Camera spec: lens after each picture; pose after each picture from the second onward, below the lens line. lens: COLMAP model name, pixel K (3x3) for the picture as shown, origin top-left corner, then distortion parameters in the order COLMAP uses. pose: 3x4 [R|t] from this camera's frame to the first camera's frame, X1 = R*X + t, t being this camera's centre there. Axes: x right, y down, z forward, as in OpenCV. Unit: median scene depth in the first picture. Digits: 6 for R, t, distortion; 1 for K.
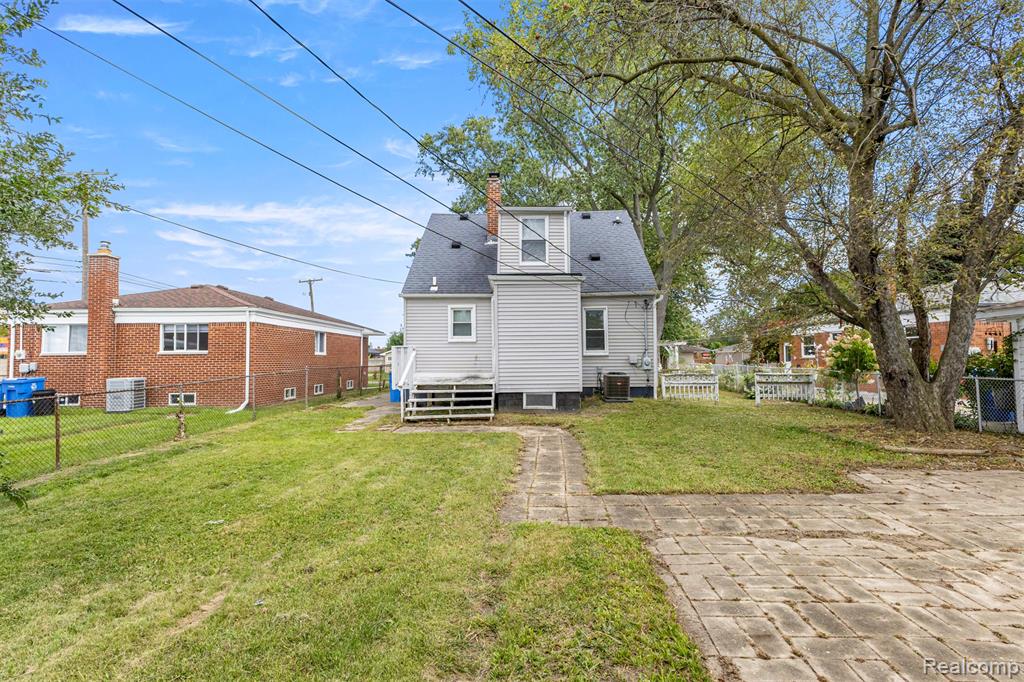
lens RADIAL K [[518.7, 0, 513.4], [0, 518.7, 329.3], [0, 0, 1]] dist [0.022439, -0.000241]
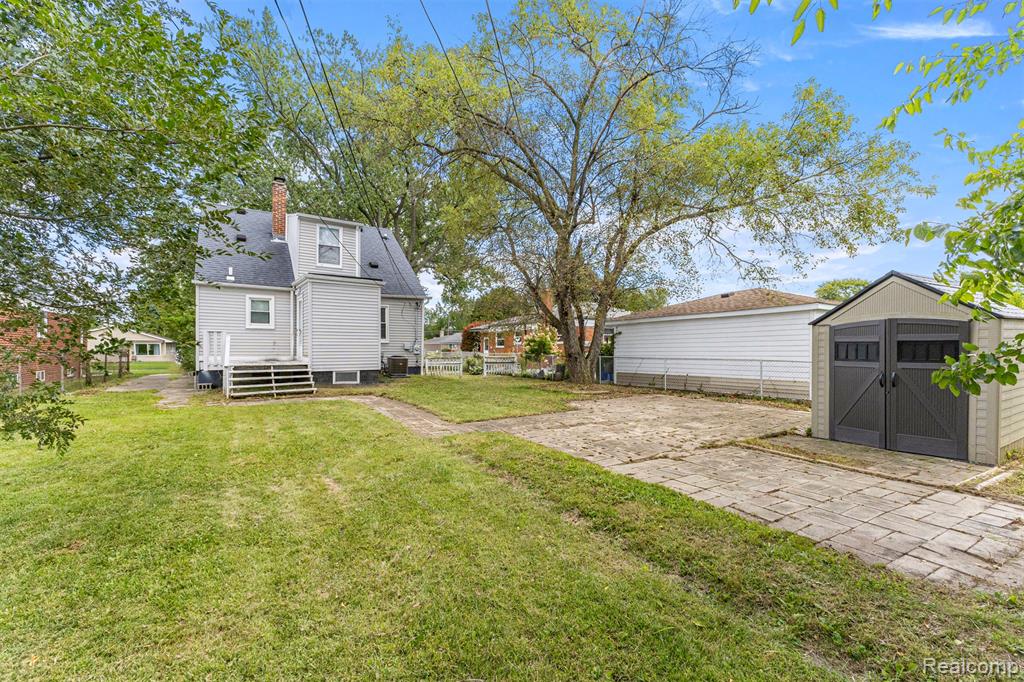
lens RADIAL K [[442.7, 0, 511.2], [0, 442.7, 342.8], [0, 0, 1]] dist [0.003411, 0.000351]
pose [[0.827916, 0.016993, 0.560594, -0.222506], [-0.039920, 0.998791, 0.028679, 0.006745], [-0.559429, -0.046123, 0.827594, -0.111290]]
